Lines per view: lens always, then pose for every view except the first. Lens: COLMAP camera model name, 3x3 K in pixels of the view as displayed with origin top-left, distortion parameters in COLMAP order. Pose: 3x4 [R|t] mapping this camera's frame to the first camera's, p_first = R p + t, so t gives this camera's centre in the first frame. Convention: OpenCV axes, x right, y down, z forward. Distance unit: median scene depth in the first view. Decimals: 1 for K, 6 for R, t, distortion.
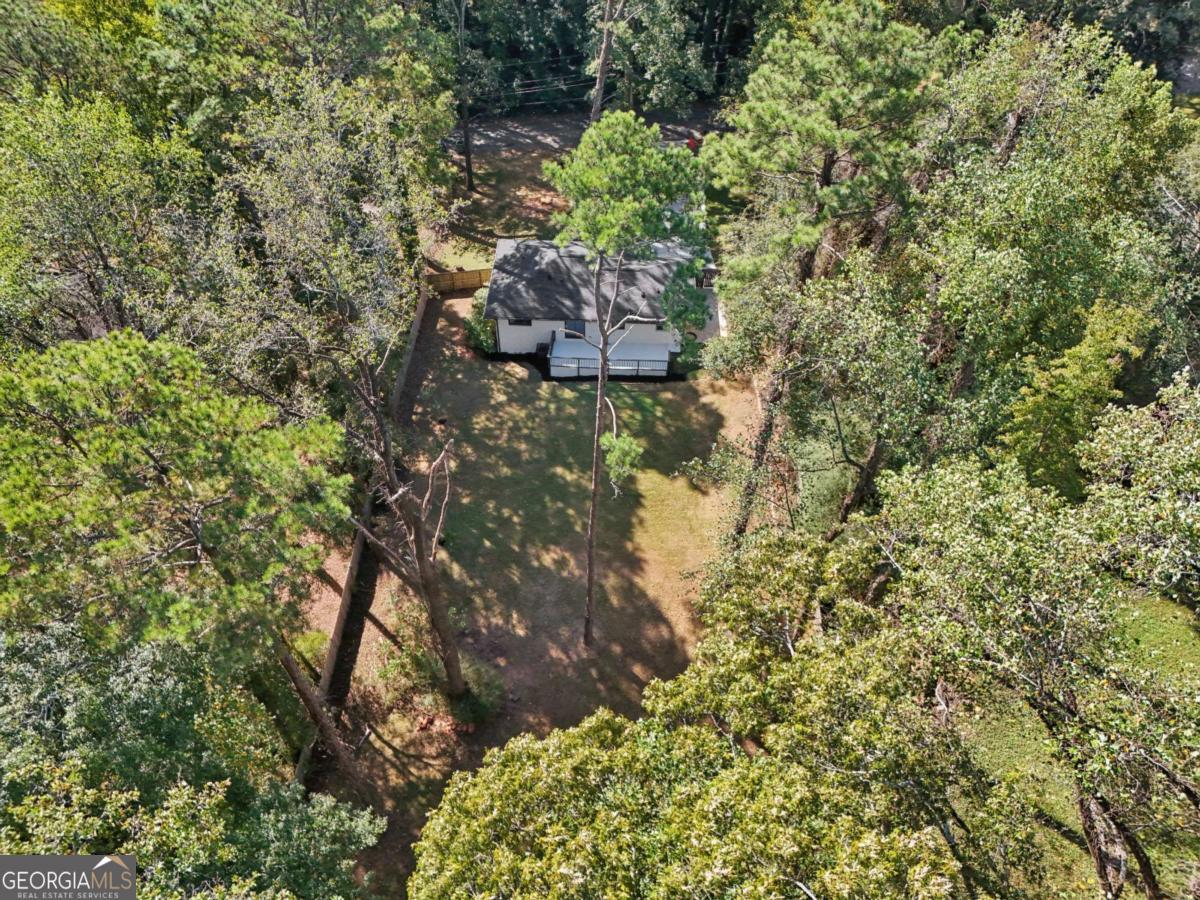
lens RADIAL K [[866.5, 0, 612.7], [0, 866.5, 464.3], [0, 0, 1]] dist [0.071121, -0.073157]
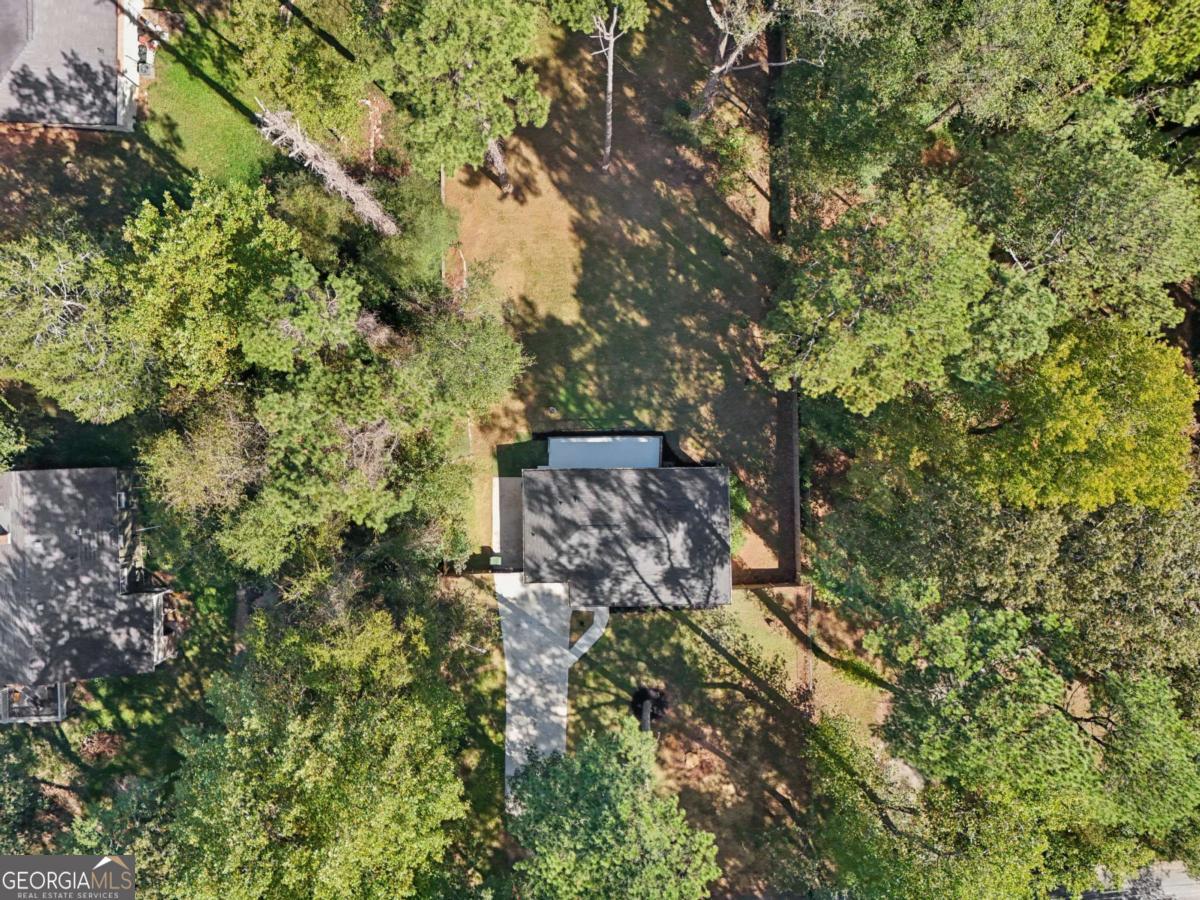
lens RADIAL K [[852.0, 0, 600.0], [0, 852.0, 450.0], [0, 0, 1]] dist [0.075449, -0.087649]
pose [[-0.997336, 0.043410, -0.058613, 0.077754], [-0.071731, -0.729349, 0.680371, -0.950818], [-0.013215, 0.682763, 0.730520, 0.264160]]
